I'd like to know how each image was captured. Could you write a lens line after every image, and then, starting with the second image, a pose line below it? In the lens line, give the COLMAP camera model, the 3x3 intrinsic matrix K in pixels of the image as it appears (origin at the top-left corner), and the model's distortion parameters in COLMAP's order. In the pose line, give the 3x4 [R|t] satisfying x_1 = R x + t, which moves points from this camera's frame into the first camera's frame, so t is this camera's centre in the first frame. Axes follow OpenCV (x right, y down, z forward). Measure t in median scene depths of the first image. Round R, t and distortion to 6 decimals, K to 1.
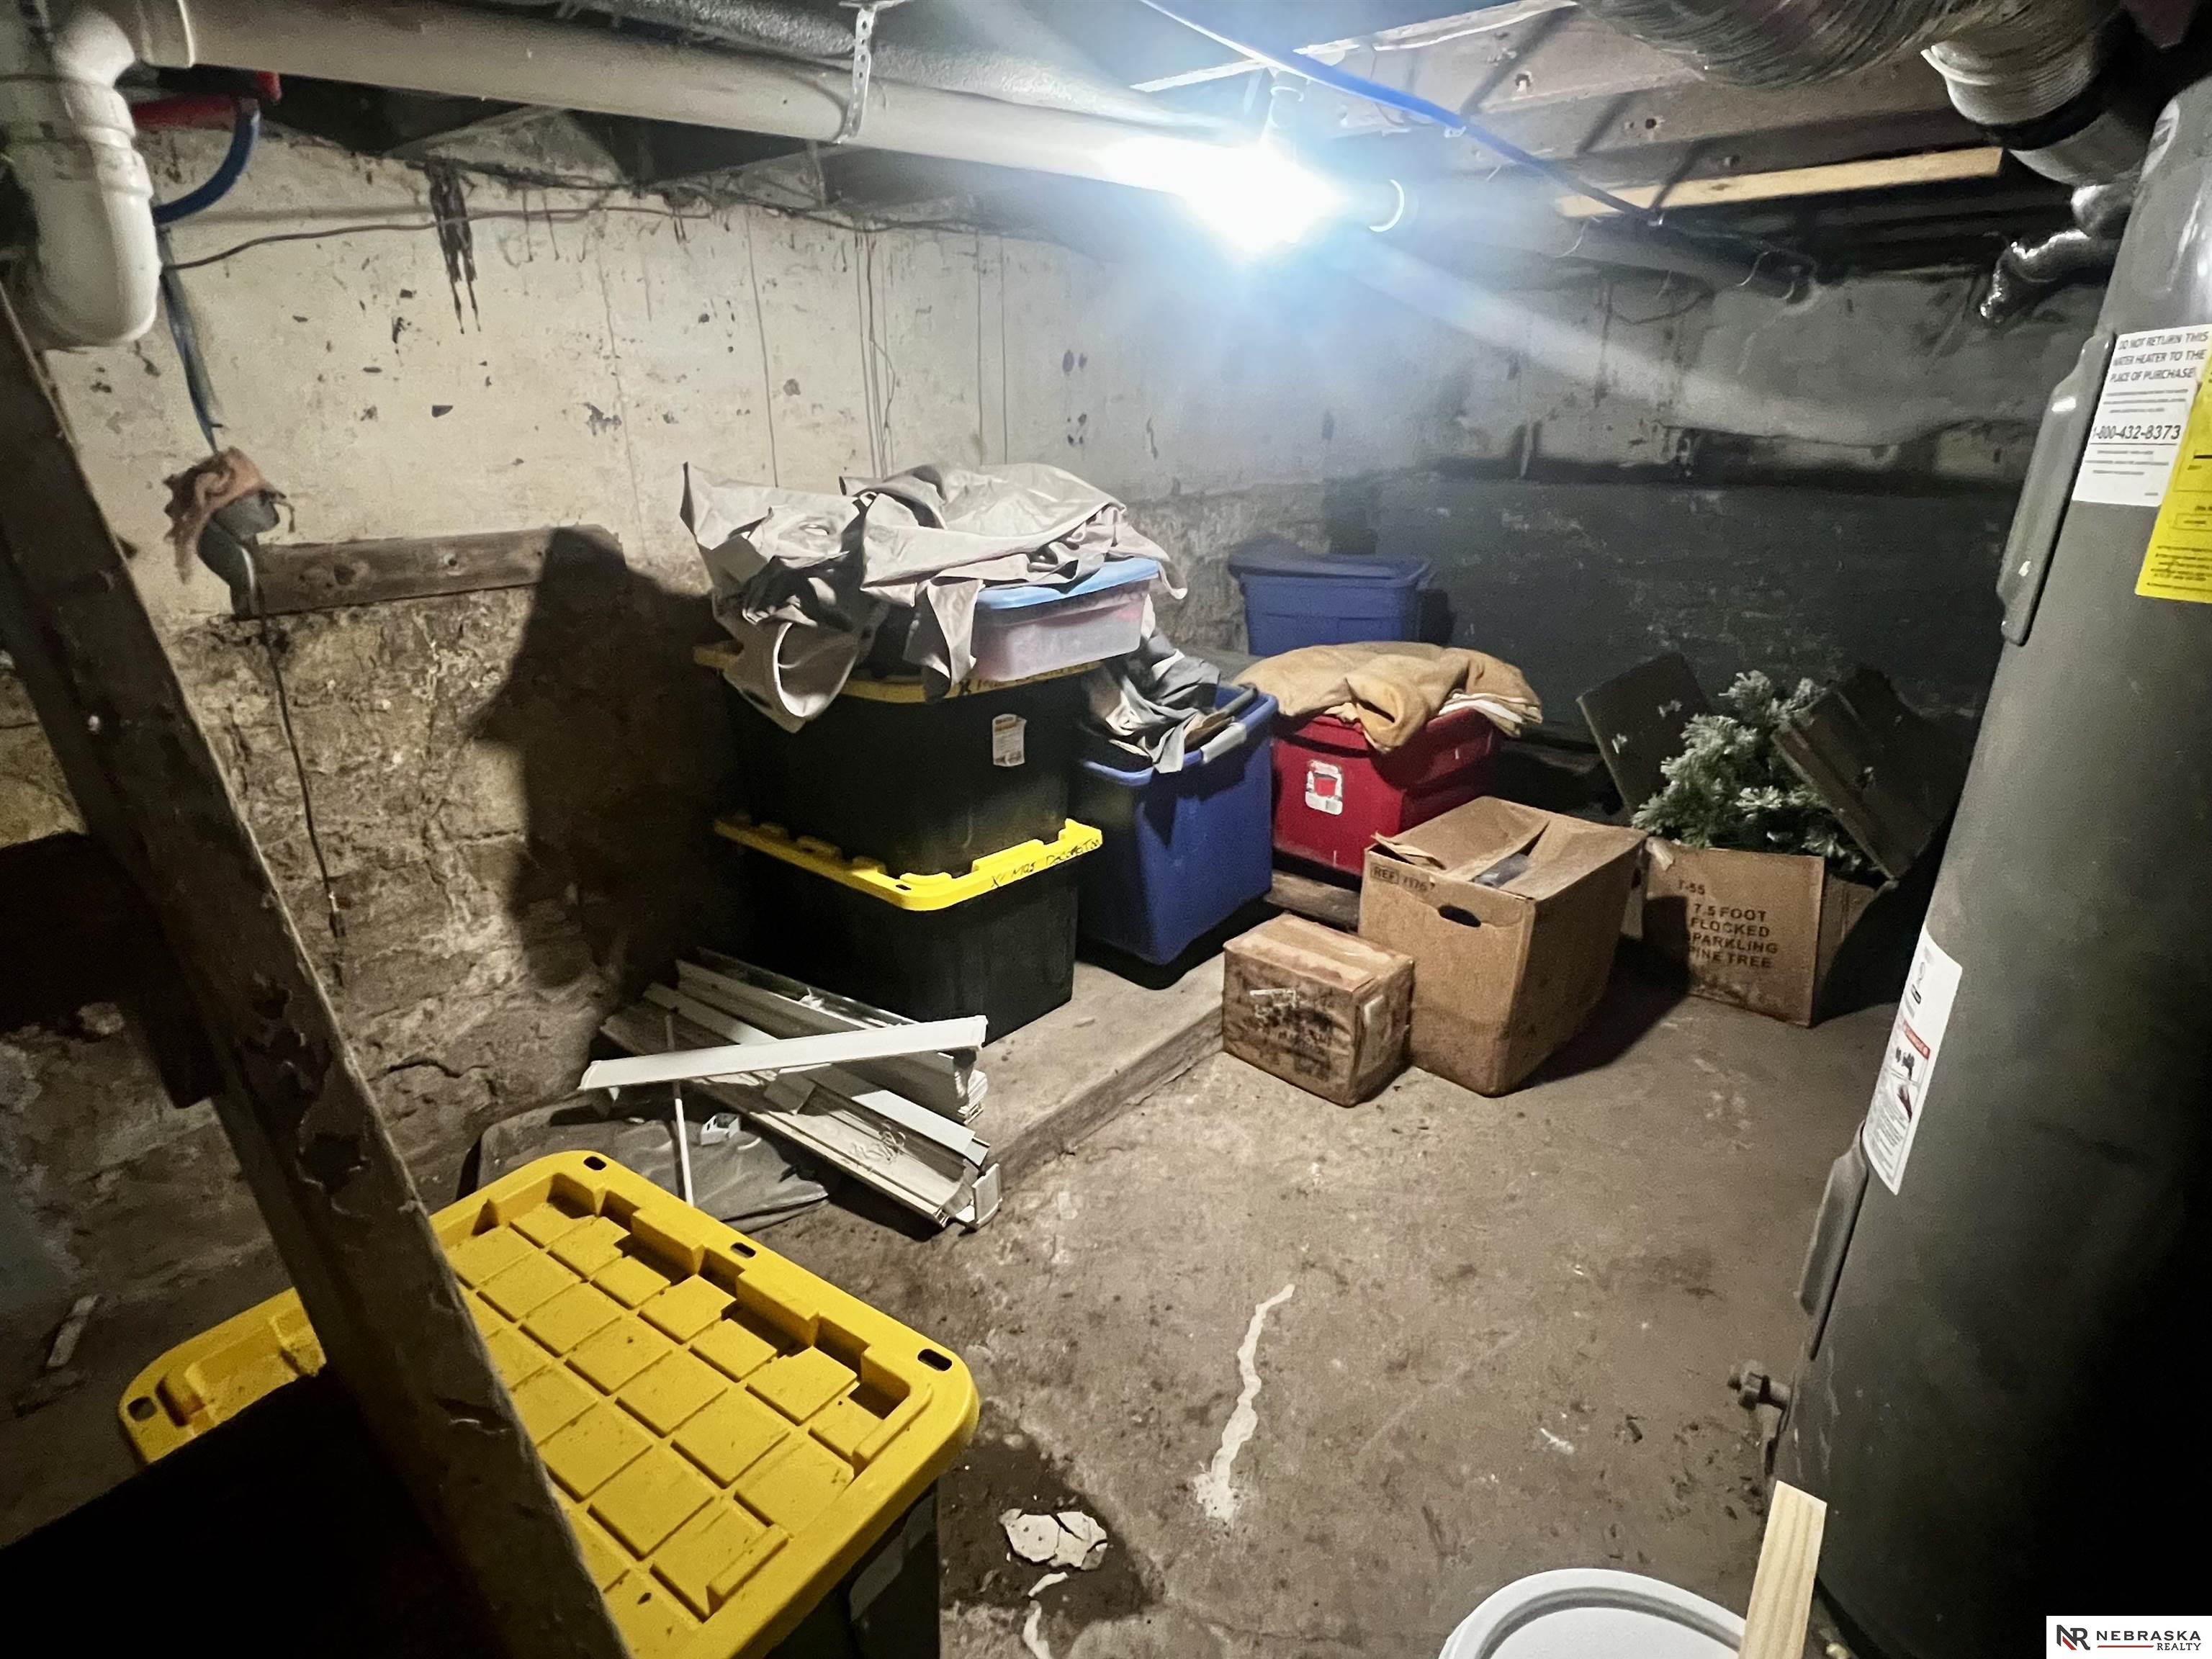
lens RADIAL K [[1121.2, 0, 1114.1], [0, 1121.2, 827.6], [0, 0, 1]] dist [-0.000699, -0.001114]
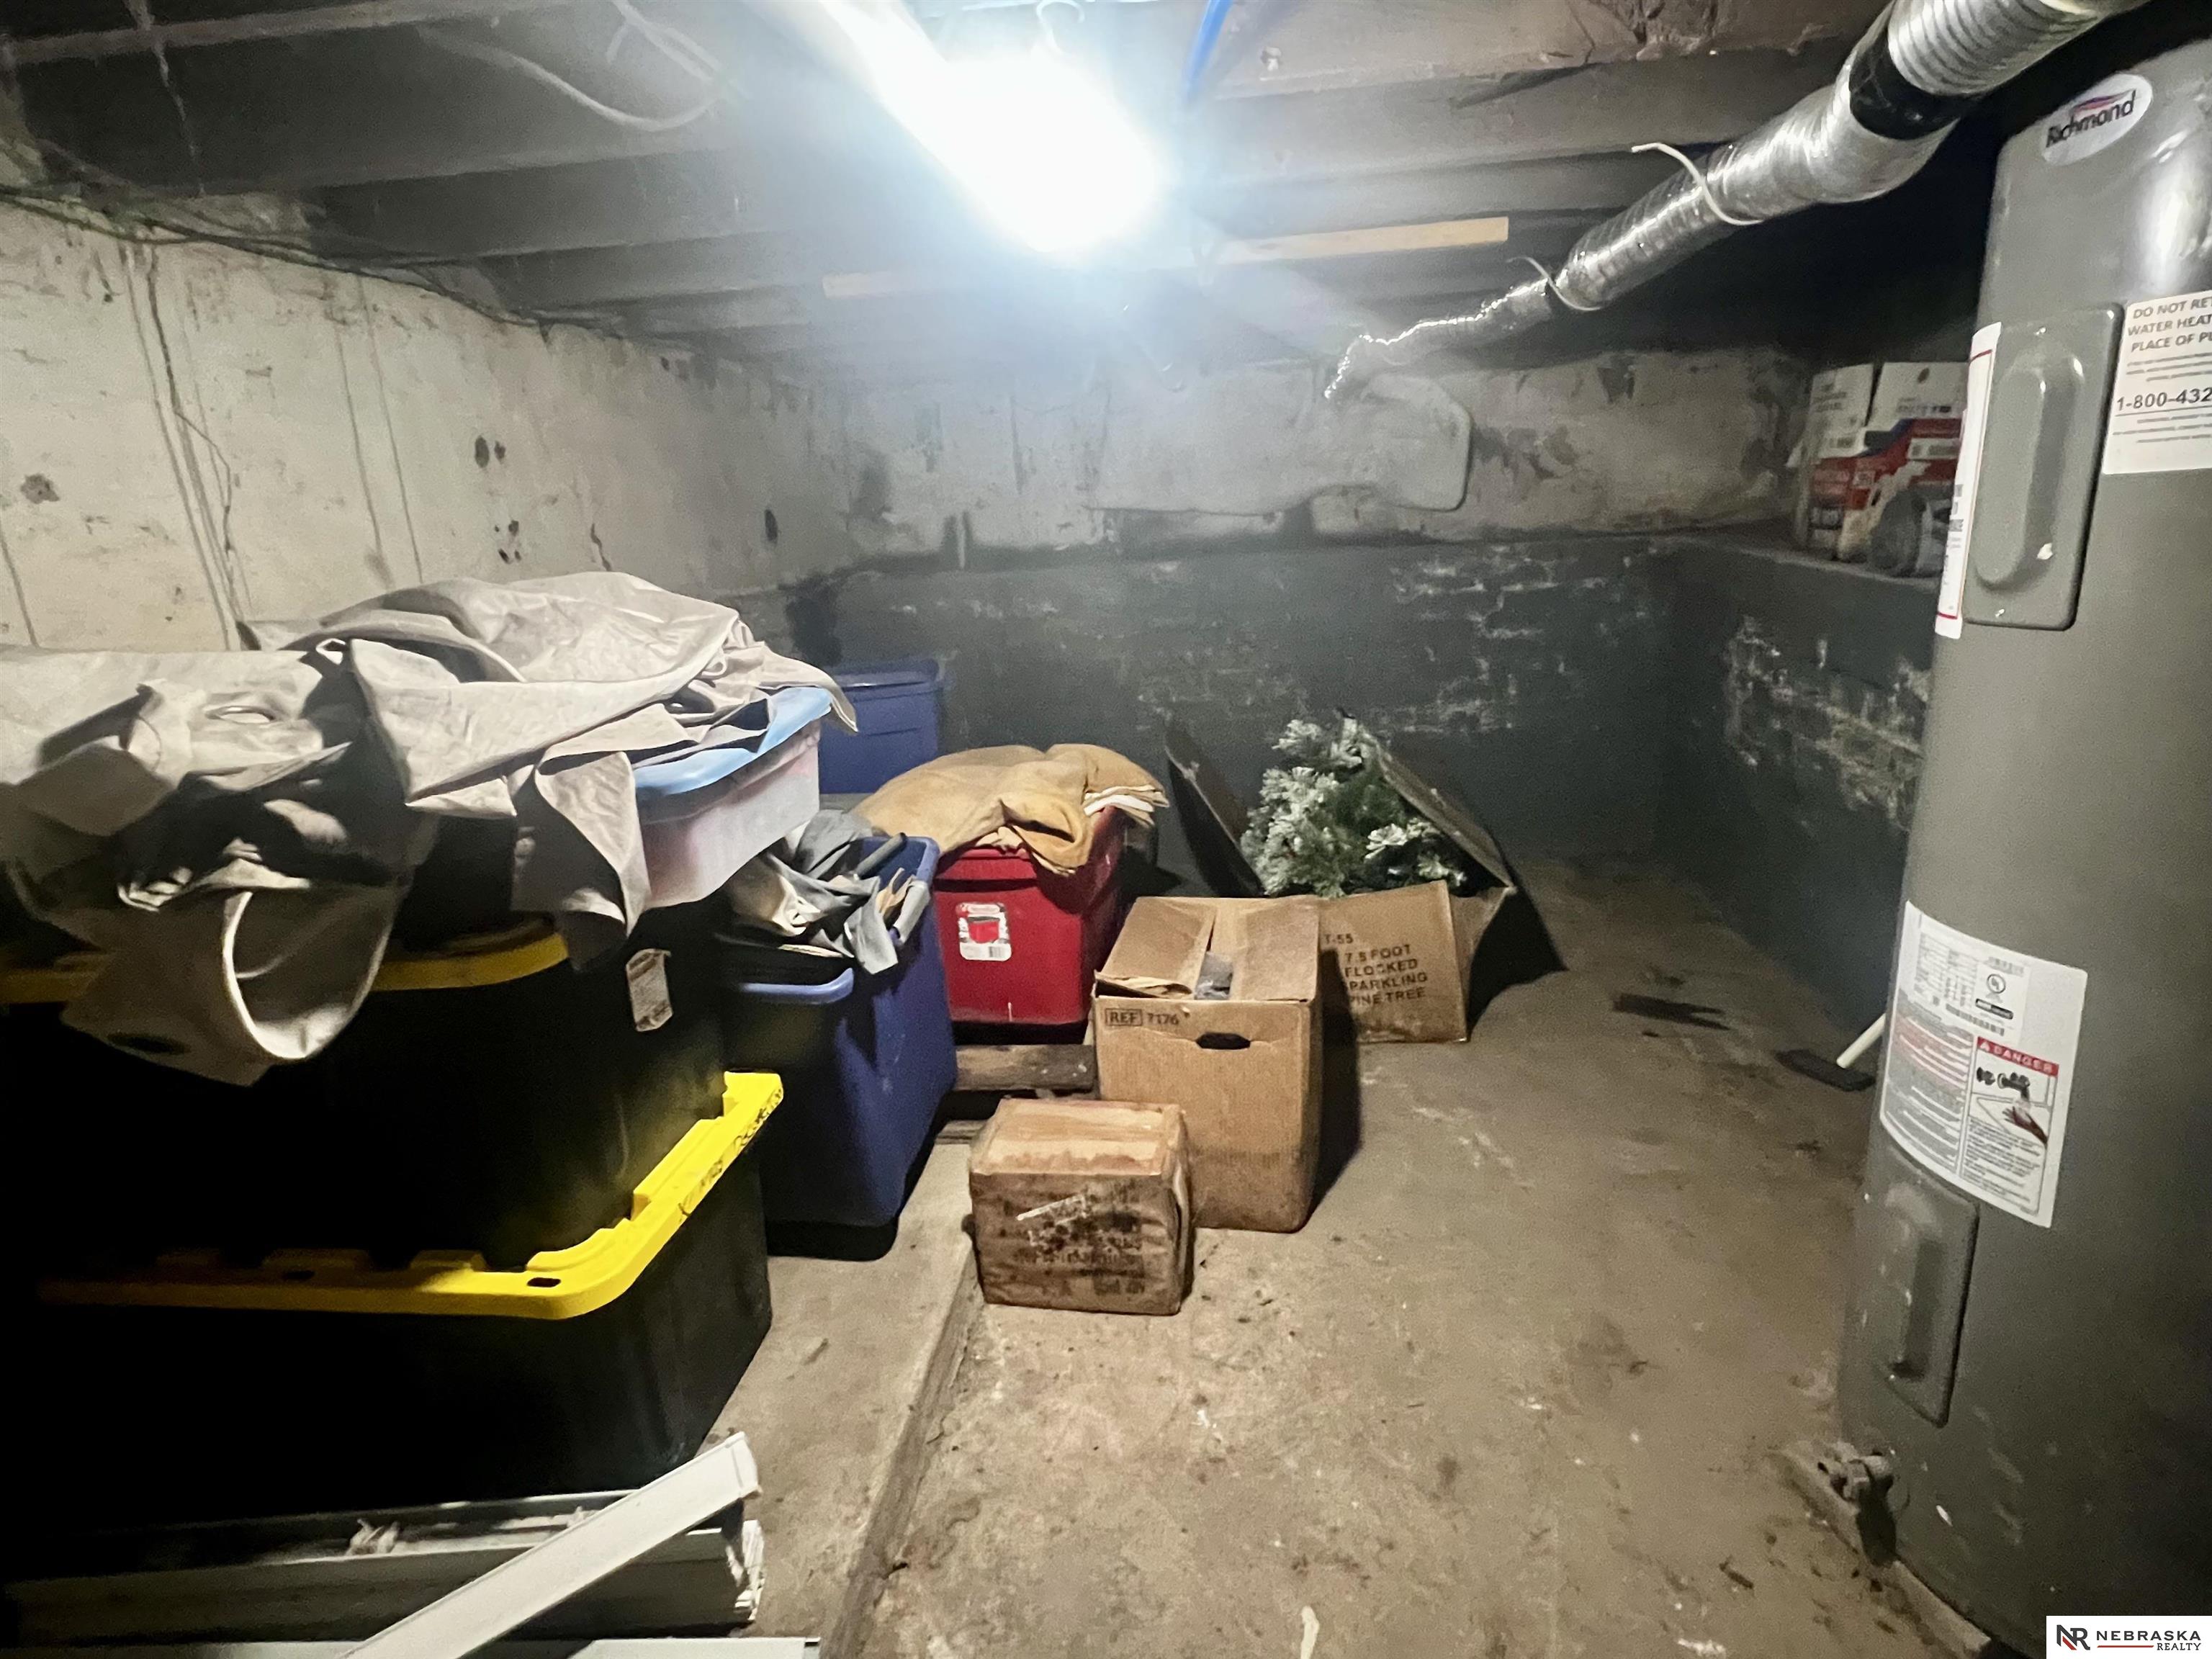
lens RADIAL K [[1121.2, 0, 1103.8], [0, 1121.2, 830.1], [0, 0, 1]] dist [-0.000699, -0.001114]
pose [[0.828915, -0.200470, 0.522217, -0.180751], [0.247682, 0.968607, -0.021315, -0.080798], [-0.501550, 0.147012, 0.852546, 0.280209]]
